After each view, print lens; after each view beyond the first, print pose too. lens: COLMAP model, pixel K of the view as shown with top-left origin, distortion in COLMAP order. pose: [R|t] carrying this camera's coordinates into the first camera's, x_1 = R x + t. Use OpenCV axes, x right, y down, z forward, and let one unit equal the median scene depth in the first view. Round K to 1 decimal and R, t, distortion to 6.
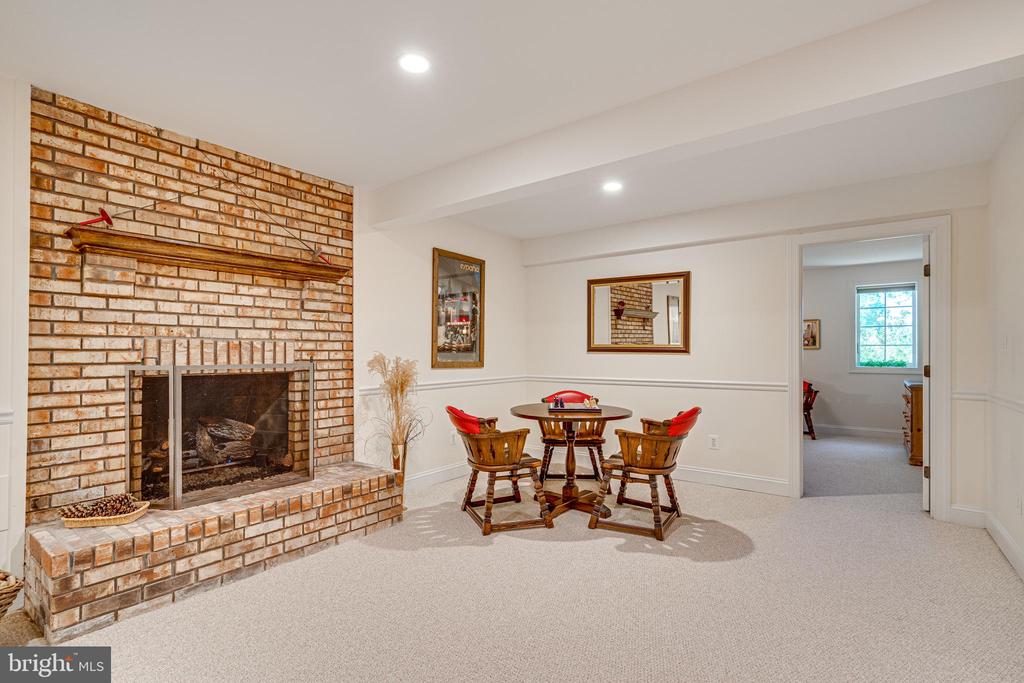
lens RADIAL K [[477.7, 0, 511.4], [0, 477.7, 355.4], [0, 0, 1]] dist [-0.000850, -0.000102]
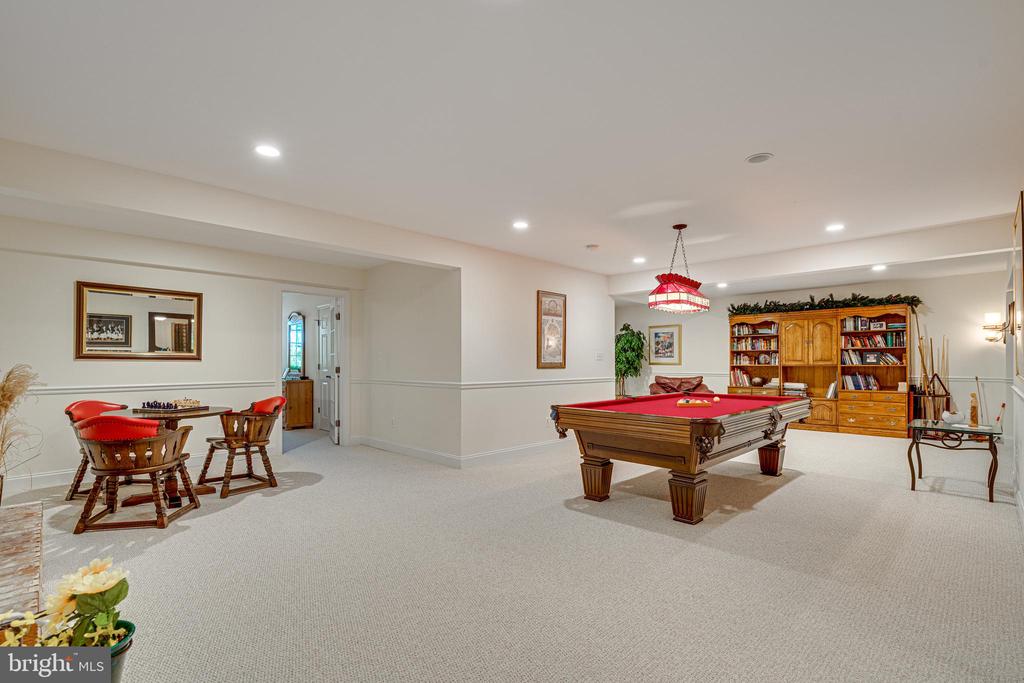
lens RADIAL K [[477.7, 0, 511.4], [0, 477.7, 355.4], [0, 0, 1]] dist [-0.000850, -0.000102]
pose [[0.144270, 0.007243, 0.989512, -0.952650], [-0.000536, 0.999974, -0.007241, -0.010603], [-0.989538, 0.000514, 0.144270, 0.048740]]
